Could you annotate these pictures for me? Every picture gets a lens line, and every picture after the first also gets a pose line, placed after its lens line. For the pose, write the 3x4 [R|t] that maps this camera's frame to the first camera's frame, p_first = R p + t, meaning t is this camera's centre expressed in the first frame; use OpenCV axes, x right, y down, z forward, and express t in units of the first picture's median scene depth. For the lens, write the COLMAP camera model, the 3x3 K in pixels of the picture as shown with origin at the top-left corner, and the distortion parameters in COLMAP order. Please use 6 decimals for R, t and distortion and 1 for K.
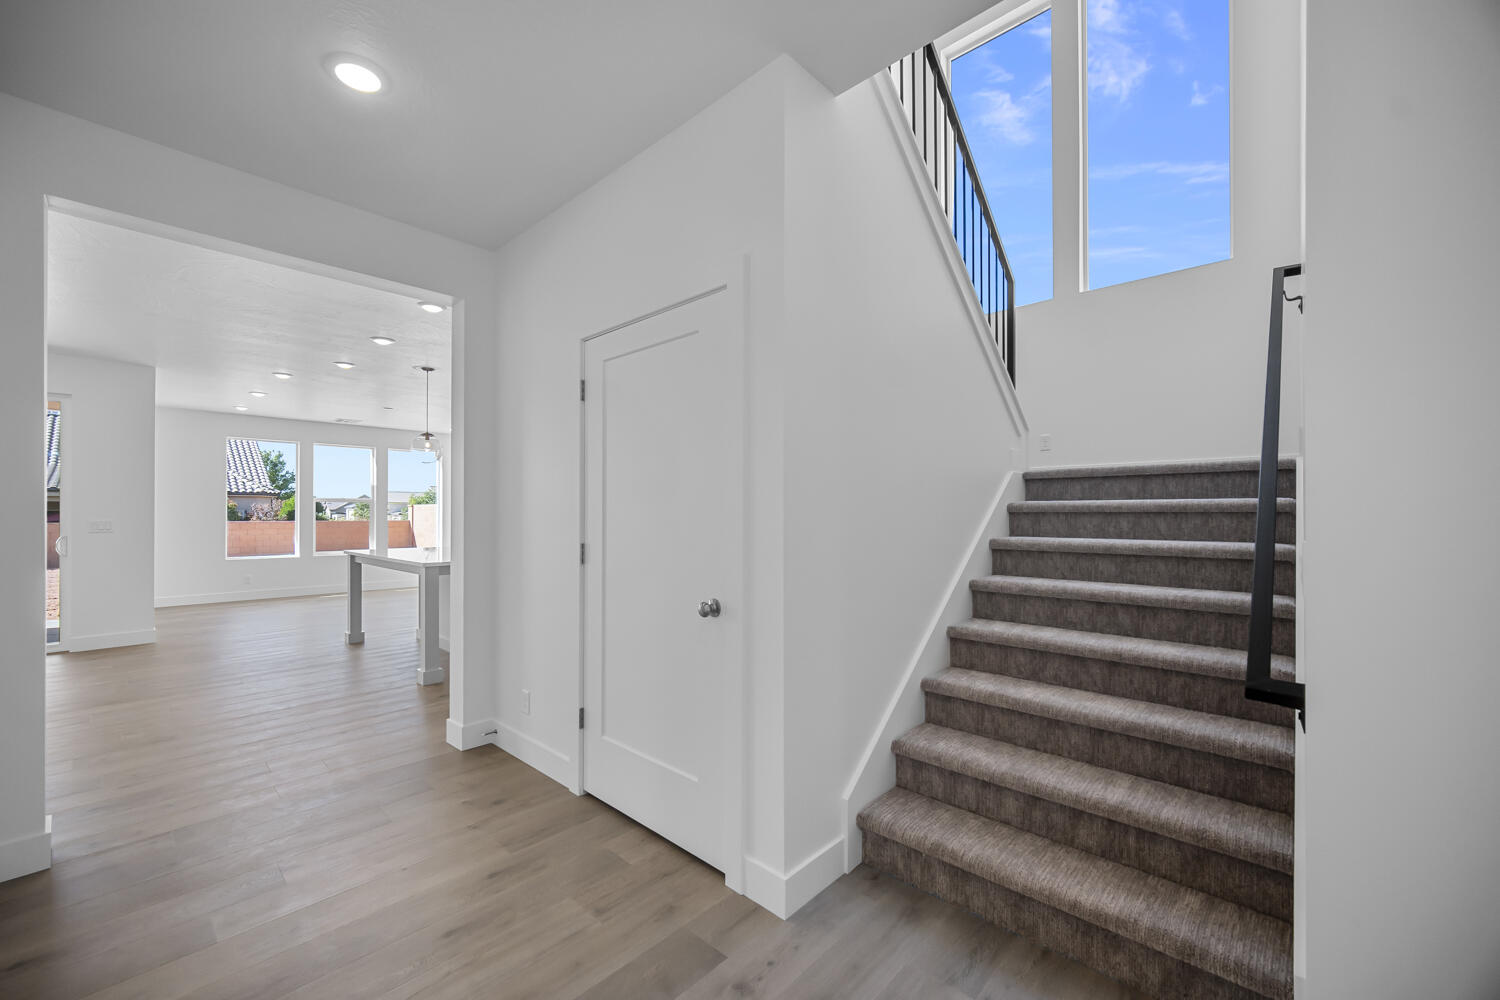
lens RADIAL K [[589.1, 0, 725.4], [0, 589.1, 516.4], [0, 0, 1]] dist [0.001105, -0.000077]
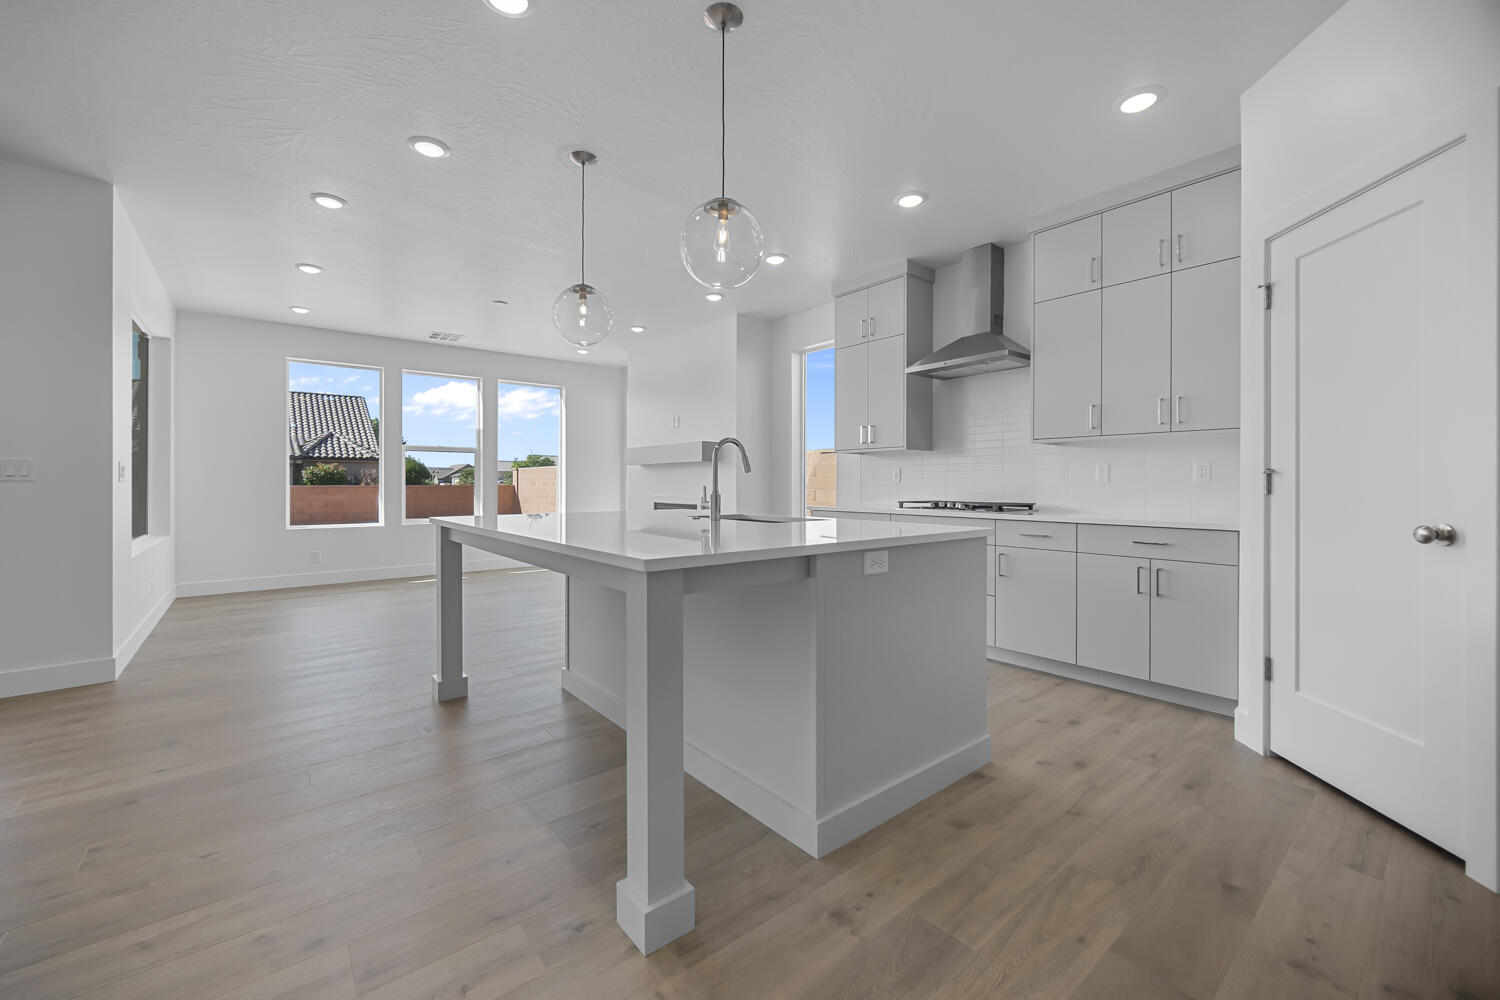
lens RADIAL K [[589.1, 0, 742.8], [0, 589.1, 489.7], [0, 0, 1]] dist [0.001105, -0.000077]
pose [[0.993514, 0.000038, -0.113712, -0.198350], [0.000919, 0.999965, 0.008366, 0.018422], [0.113708, -0.008416, 0.993479, 0.325128]]
